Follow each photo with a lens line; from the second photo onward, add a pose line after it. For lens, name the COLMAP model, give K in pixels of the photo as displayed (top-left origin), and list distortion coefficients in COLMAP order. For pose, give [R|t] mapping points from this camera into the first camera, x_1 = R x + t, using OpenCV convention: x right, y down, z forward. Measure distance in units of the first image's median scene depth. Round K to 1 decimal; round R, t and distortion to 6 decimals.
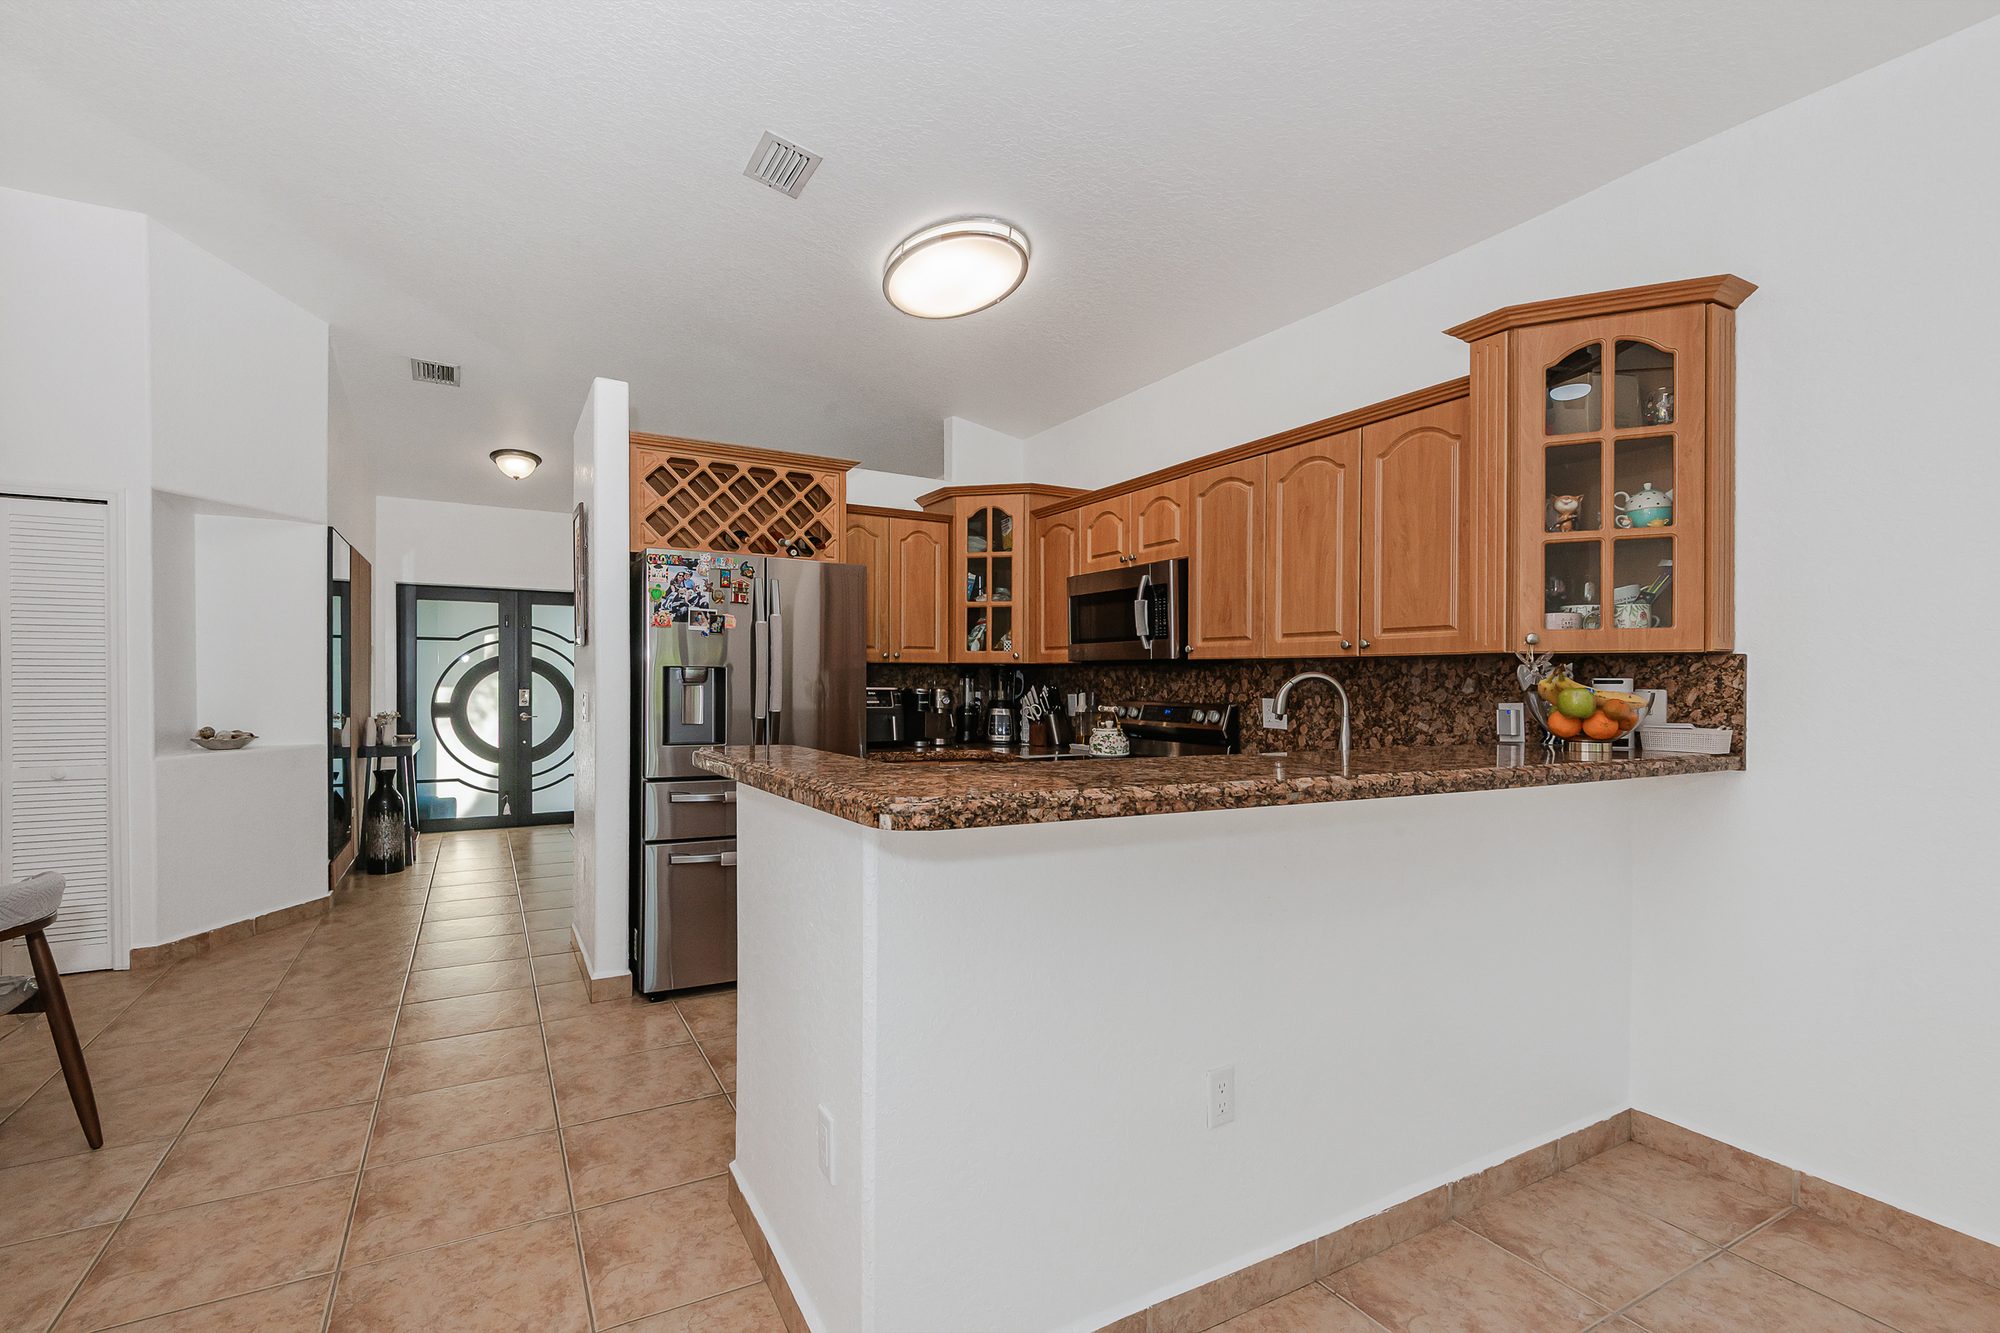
lens RADIAL K [[910.1, 0, 1012.5], [0, 910.1, 690.3], [0, 0, 1]] dist [0.016620, -0.004538]
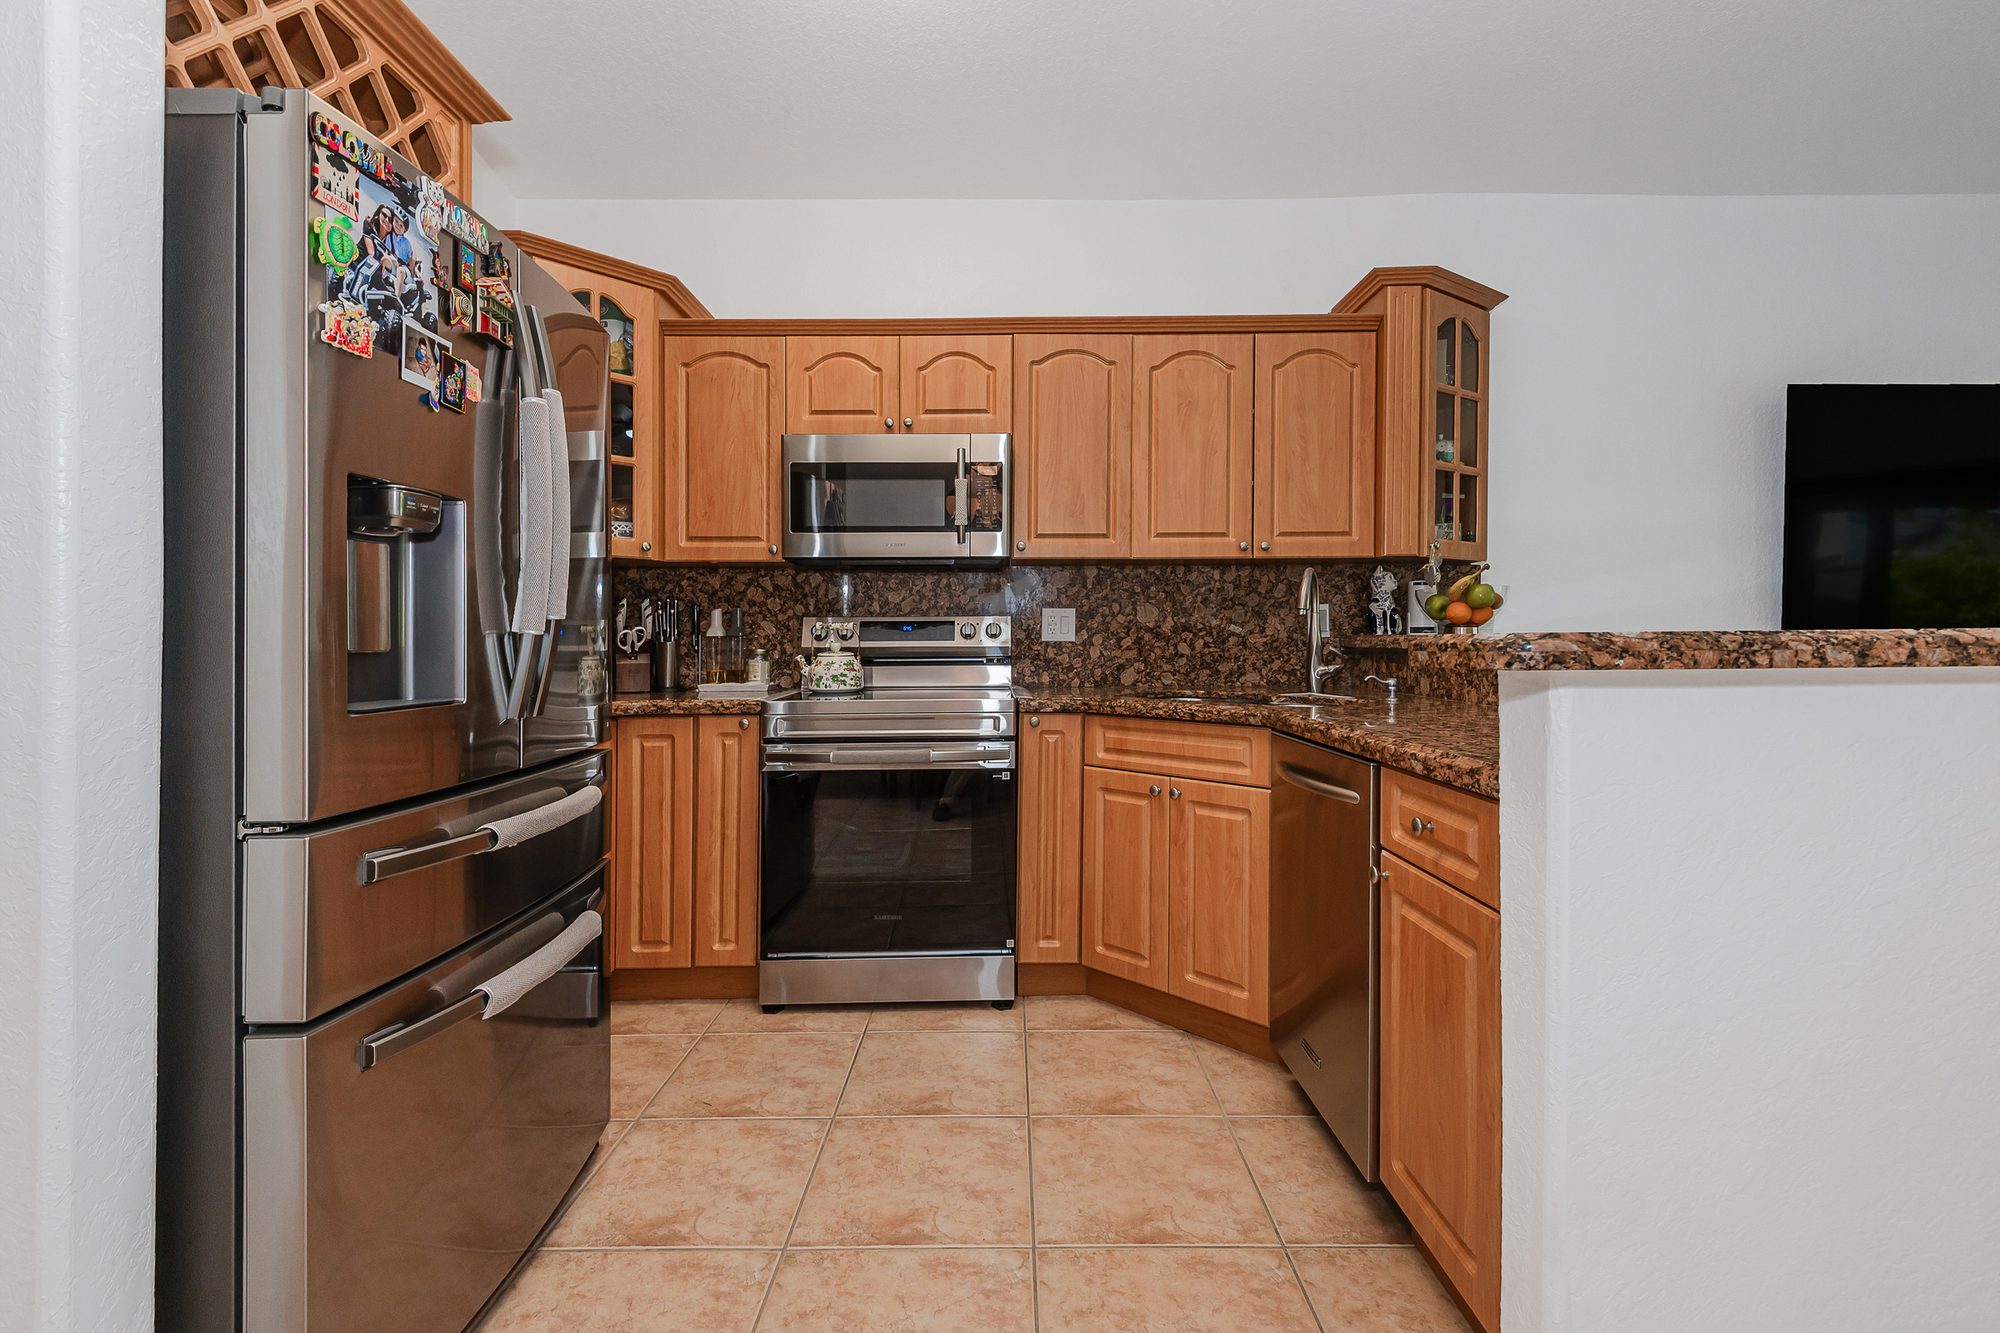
lens RADIAL K [[910.1, 0, 1017.9], [0, 910.1, 634.3], [0, 0, 1]] dist [0.016620, -0.004538]
pose [[0.496677, -0.009279, 0.867886, -0.563328], [0.020708, 0.999785, -0.001162, 0.038750], [-0.867689, 0.018549, 0.496762, 0.639852]]
